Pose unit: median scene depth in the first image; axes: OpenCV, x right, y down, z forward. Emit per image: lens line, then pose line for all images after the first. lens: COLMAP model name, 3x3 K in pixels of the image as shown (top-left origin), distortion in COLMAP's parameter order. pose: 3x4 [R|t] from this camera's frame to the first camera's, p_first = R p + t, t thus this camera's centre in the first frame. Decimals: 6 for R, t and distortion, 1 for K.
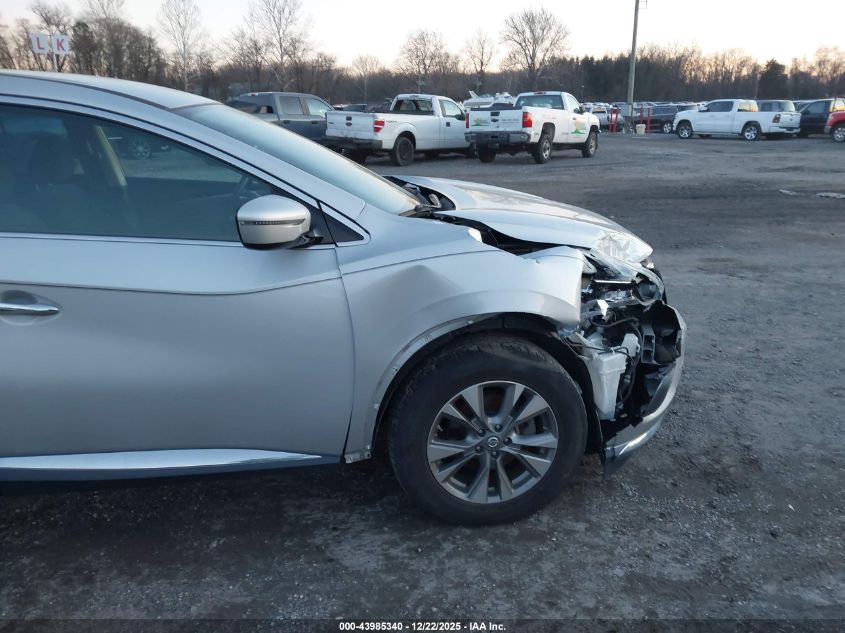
lens RADIAL K [[676.6, 0, 422.7], [0, 676.6, 284.4], [0, 0, 1]] dist [0.017743, -0.013343]
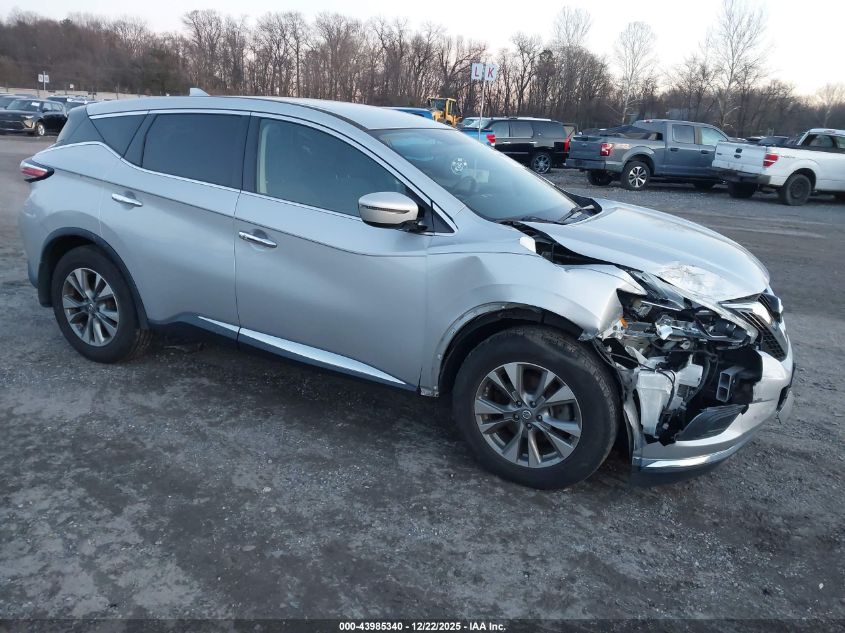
lens RADIAL K [[676.6, 0, 422.7], [0, 676.6, 284.4], [0, 0, 1]] dist [0.017743, -0.013343]
pose [[0.802103, 0.187557, -0.566968, 0.586500], [-0.205266, 0.978144, 0.033182, 0.002214], [0.560799, 0.089764, 0.823071, -0.124088]]
